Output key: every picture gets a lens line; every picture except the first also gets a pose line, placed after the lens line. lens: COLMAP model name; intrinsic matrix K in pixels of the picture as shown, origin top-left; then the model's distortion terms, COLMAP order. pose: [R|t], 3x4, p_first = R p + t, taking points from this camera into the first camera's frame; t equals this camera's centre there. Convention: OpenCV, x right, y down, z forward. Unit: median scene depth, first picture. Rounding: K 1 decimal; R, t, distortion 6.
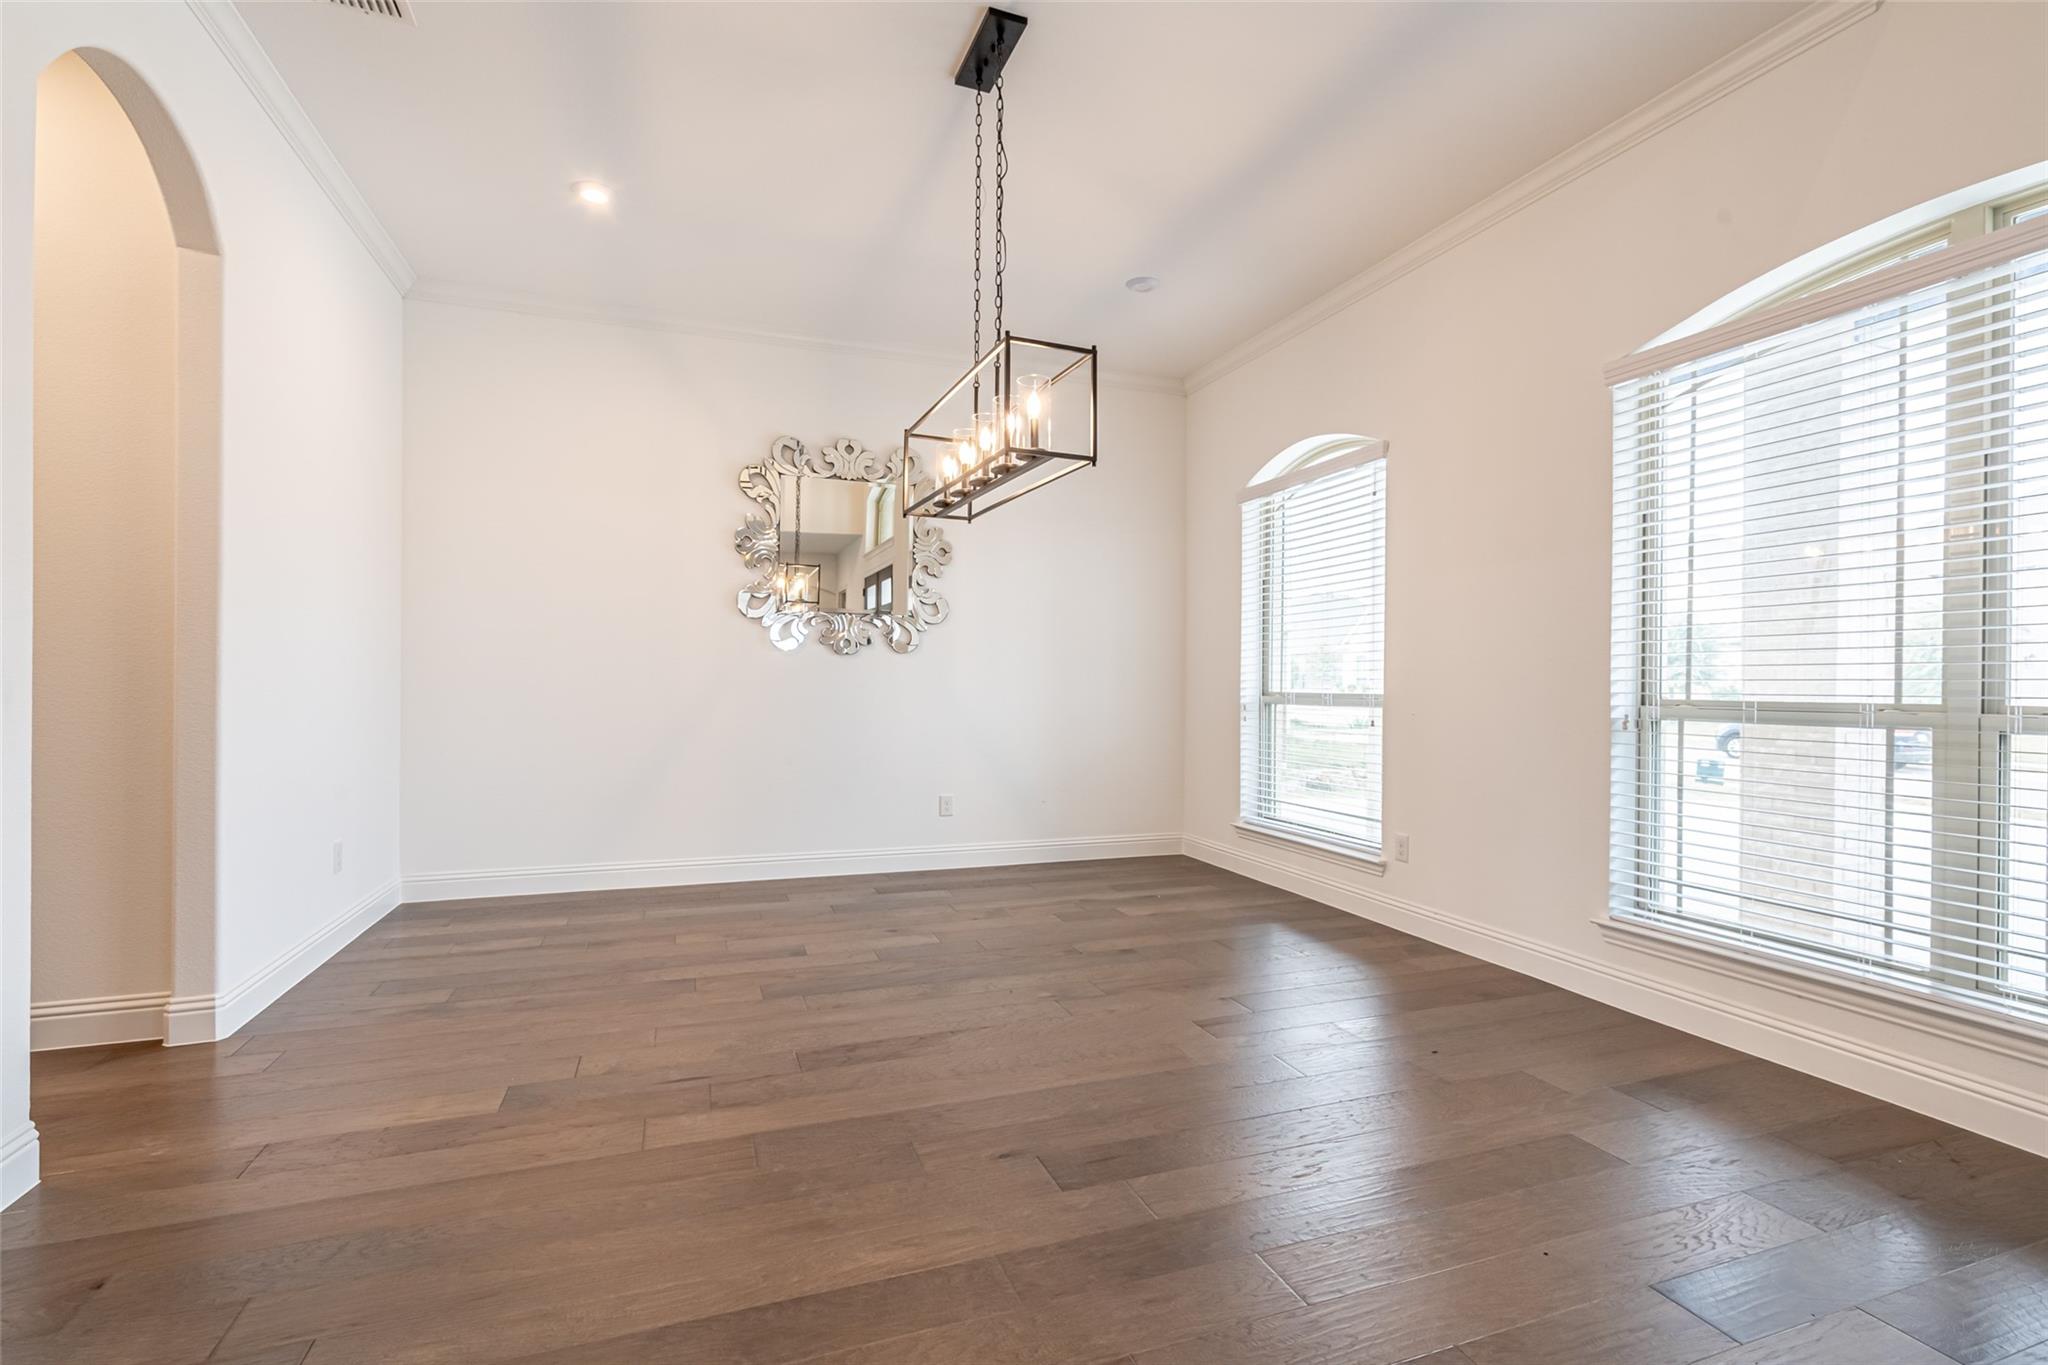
lens RADIAL K [[938.0, 0, 1021.9], [0, 938.0, 688.1], [0, 0, 1]] dist [-0.006779, 0.002857]
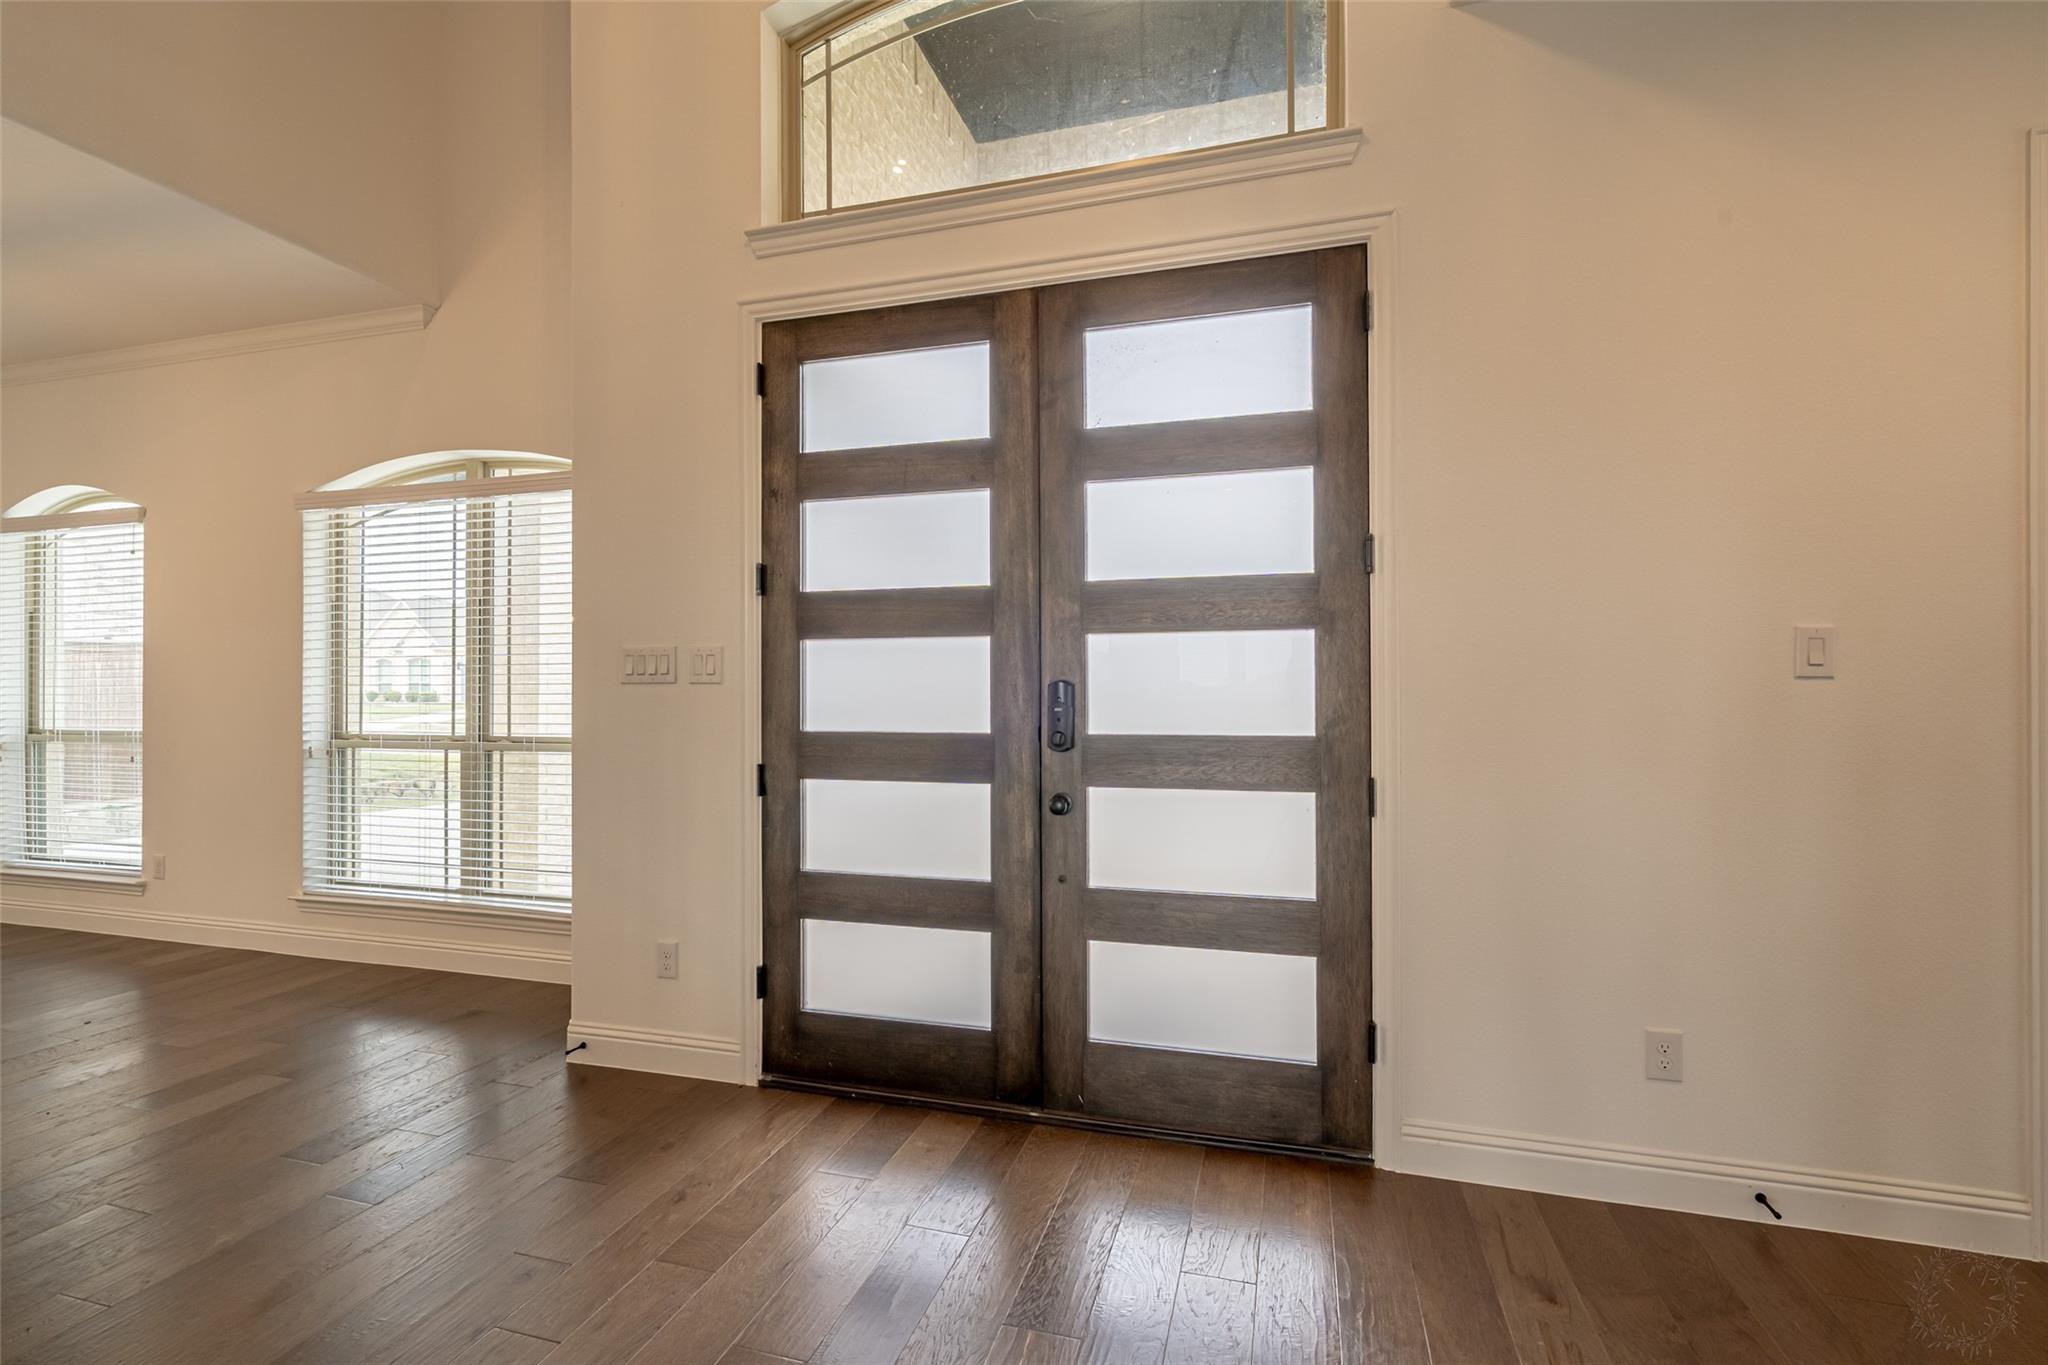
lens RADIAL K [[863.4, 0, 1069.4], [0, 863.4, 724.7], [0, 0, 1]] dist [0.004740, 0.000430]
pose [[0.578541, 0.009616, 0.815597, 0.234603], [-0.002843, 0.999948, -0.009773, 0.005931], [-0.815648, 0.003336, 0.578538, -0.658704]]
